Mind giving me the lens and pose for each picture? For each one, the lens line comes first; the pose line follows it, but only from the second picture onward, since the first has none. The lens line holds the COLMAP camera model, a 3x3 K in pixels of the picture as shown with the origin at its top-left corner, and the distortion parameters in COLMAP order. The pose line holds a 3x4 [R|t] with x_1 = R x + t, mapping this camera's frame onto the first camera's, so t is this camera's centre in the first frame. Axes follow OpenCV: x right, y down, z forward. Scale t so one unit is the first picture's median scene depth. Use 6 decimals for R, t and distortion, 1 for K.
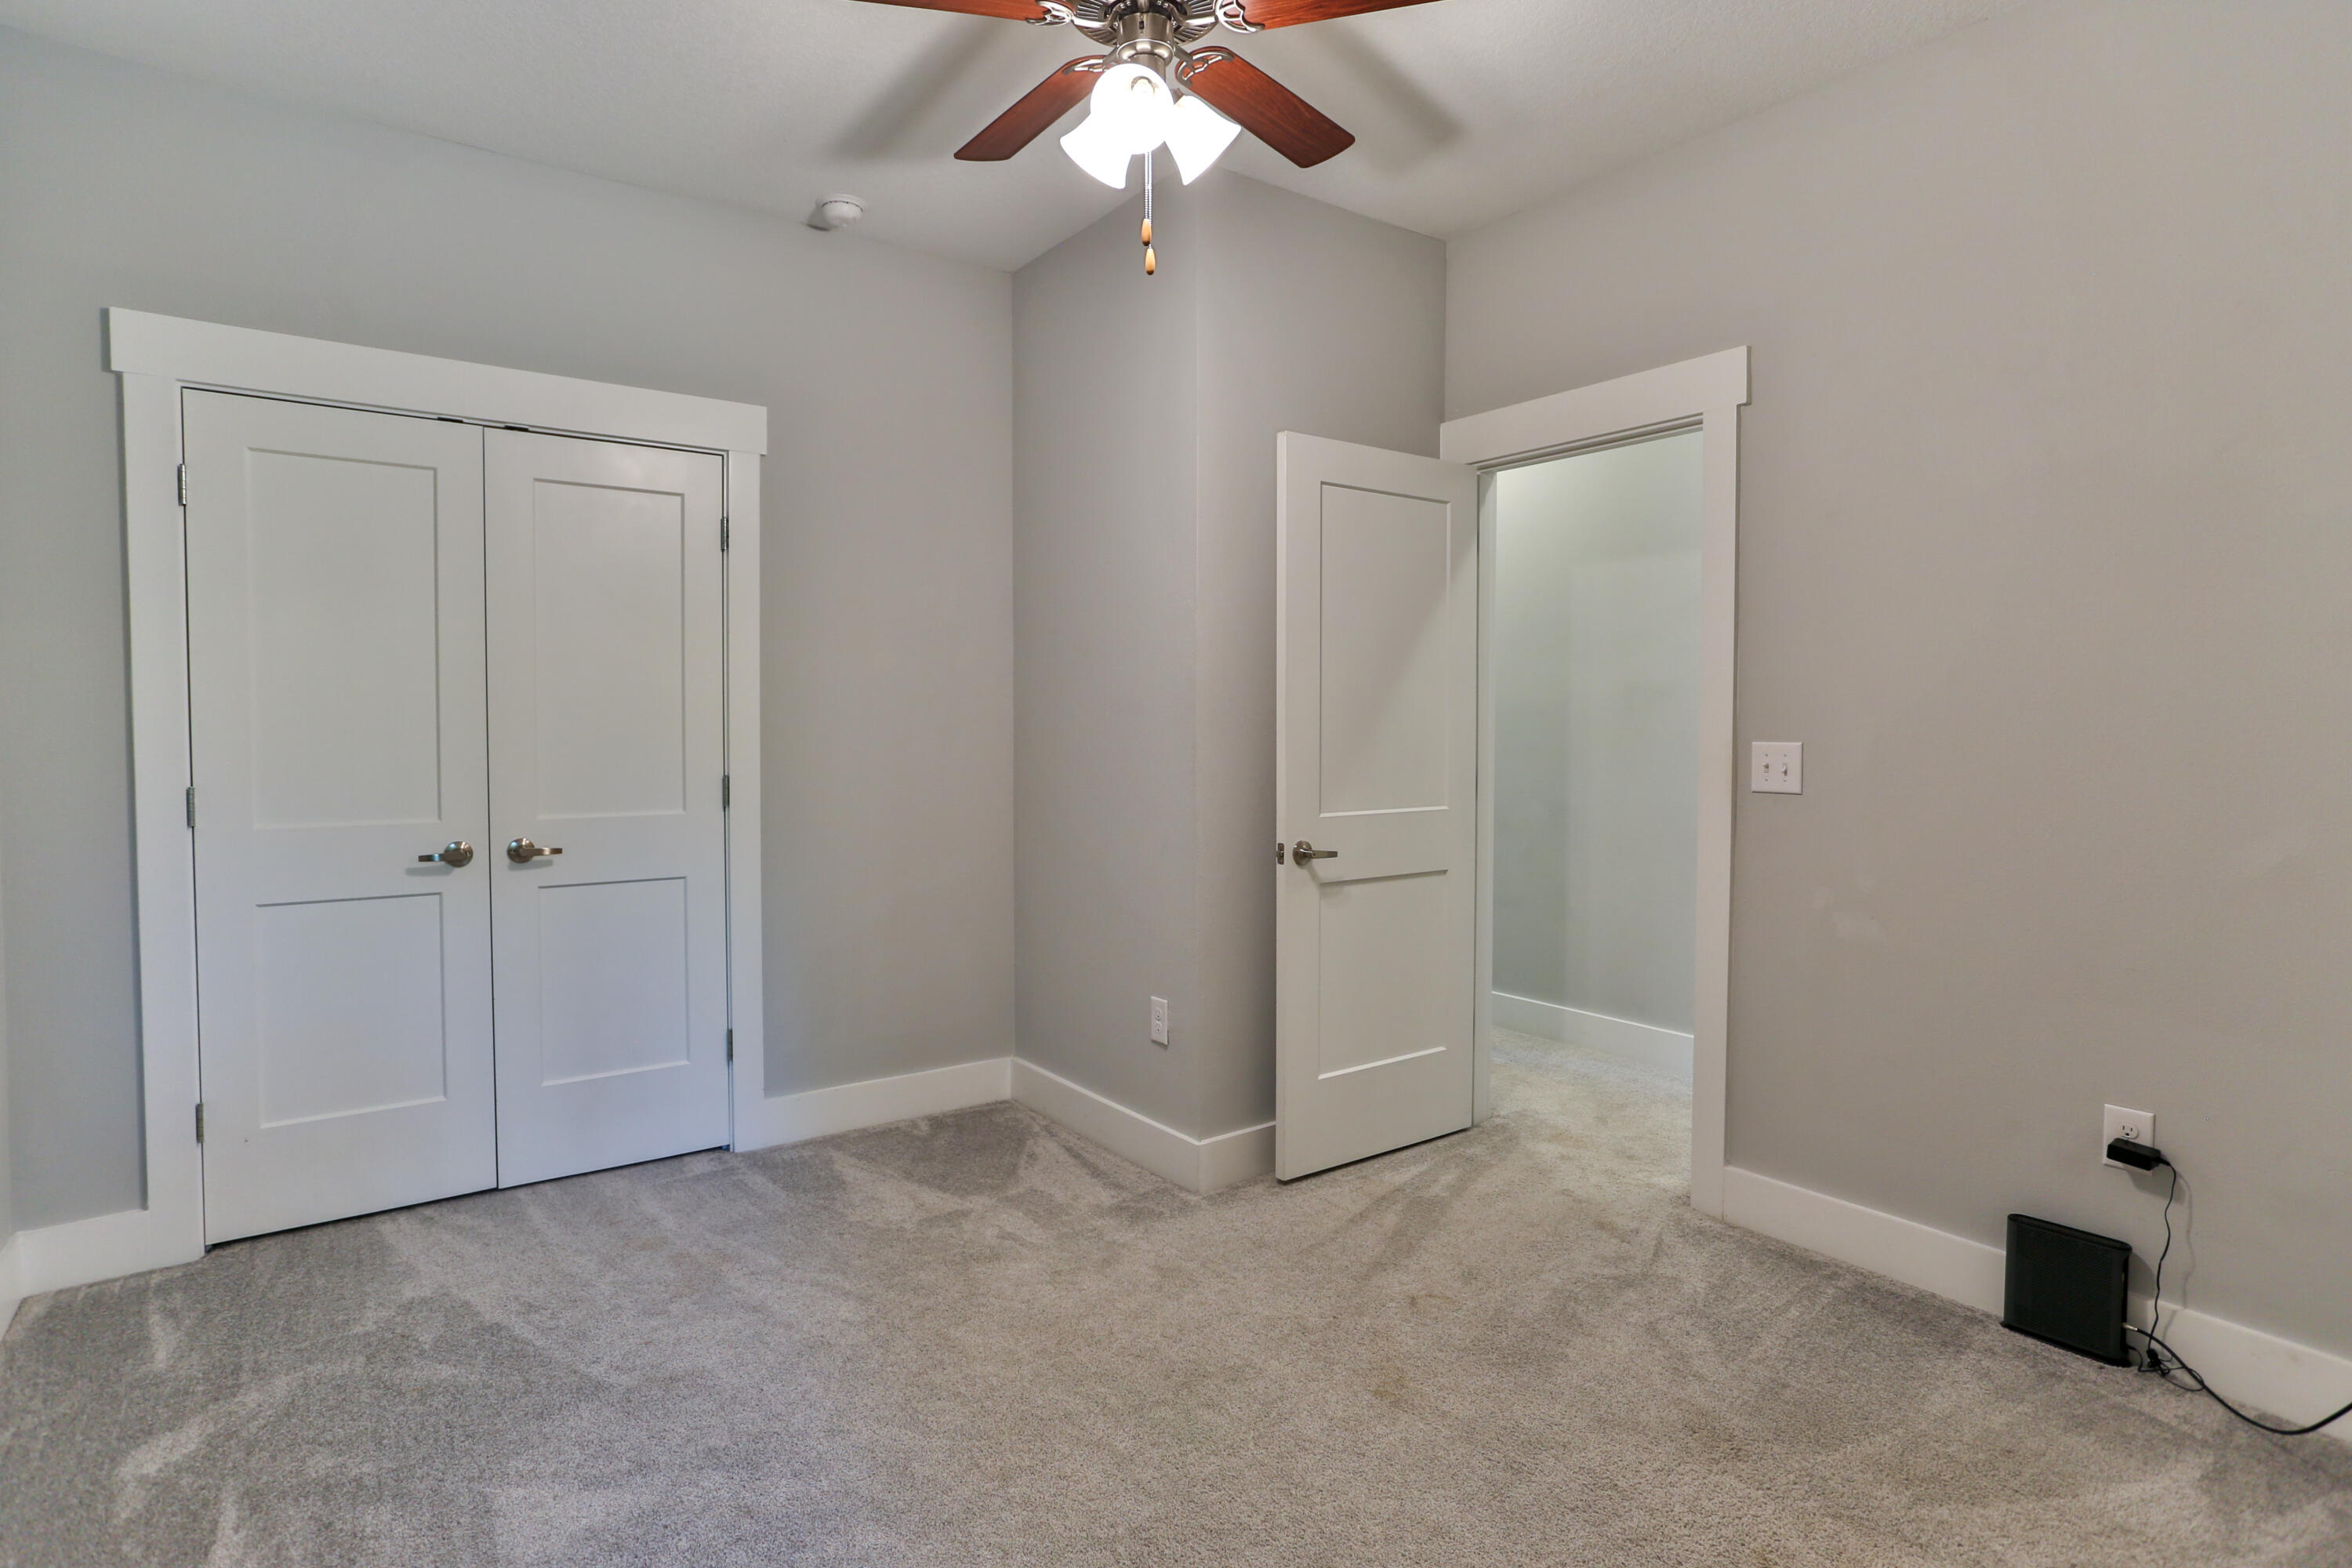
lens RADIAL K [[1211.5, 0, 1168.1], [0, 1211.5, 761.6], [0, 0, 1]] dist [-0.040914, 0.030041]
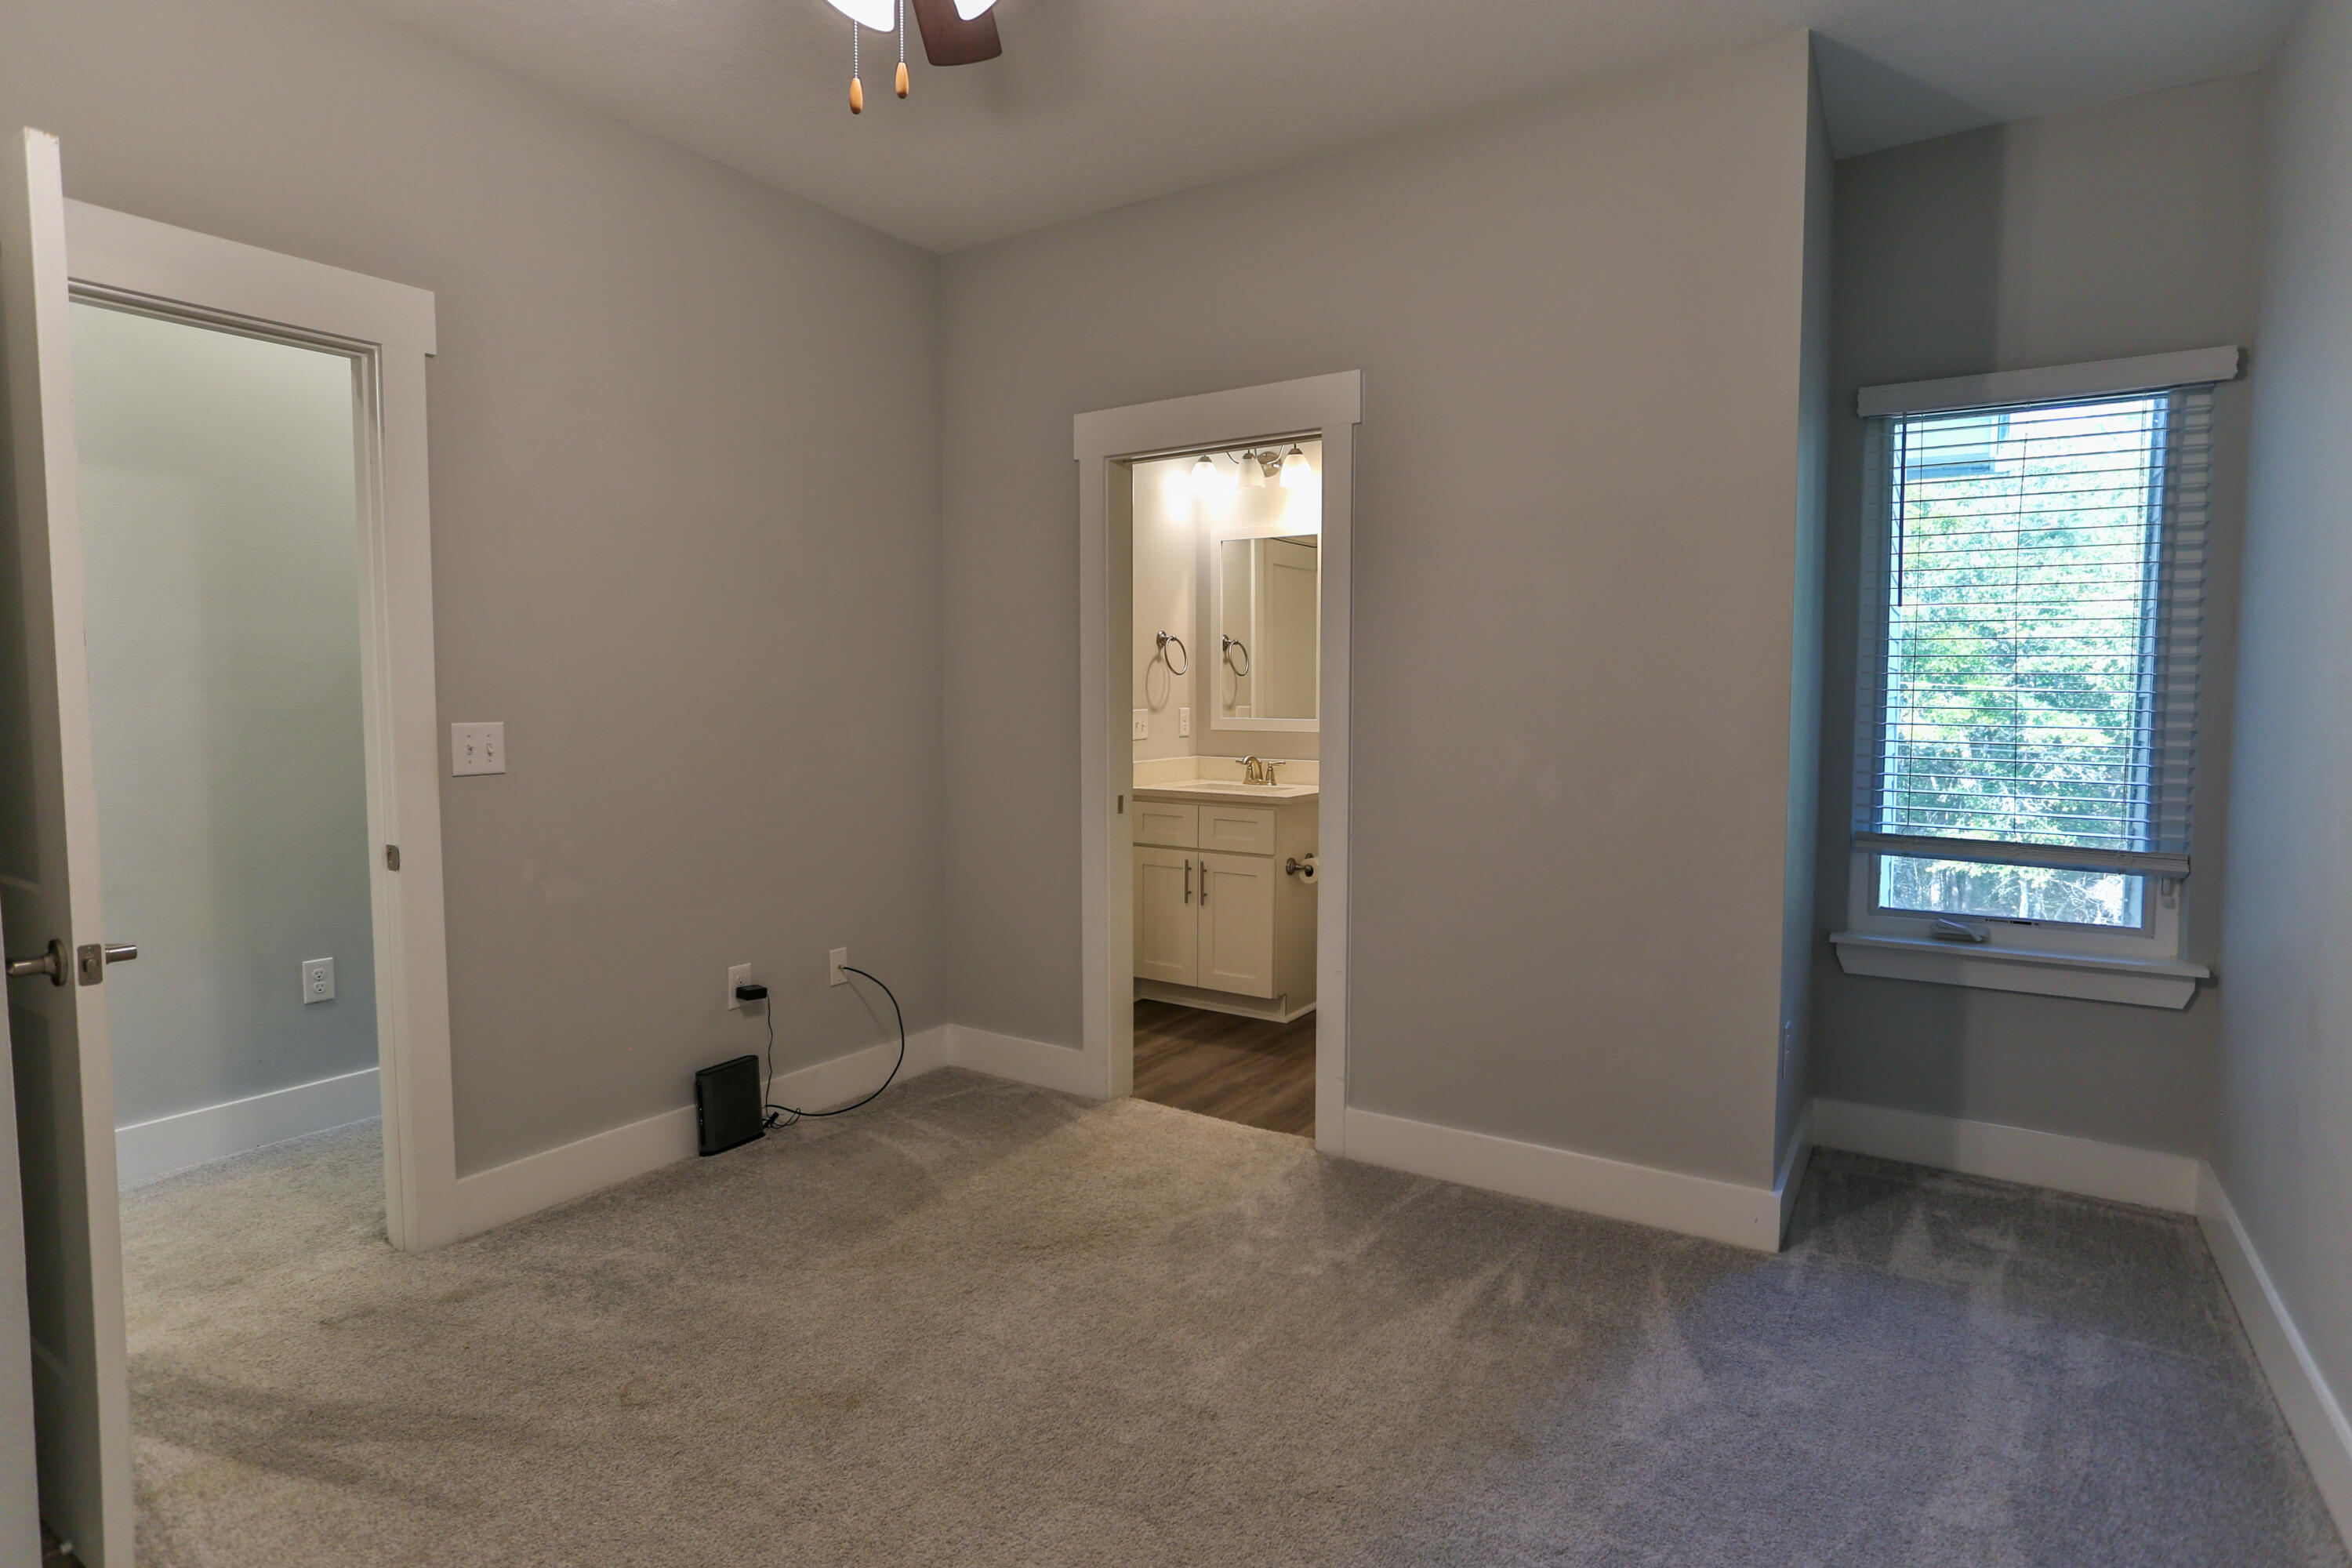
lens RADIAL K [[1211.5, 0, 1168.1], [0, 1211.5, 761.6], [0, 0, 1]] dist [-0.040914, 0.030041]
pose [[-0.337187, -0.062698, 0.939348, -0.645523], [0.033622, 0.996341, 0.078571, -0.046060], [-0.940837, 0.058076, -0.333845, 0.876827]]
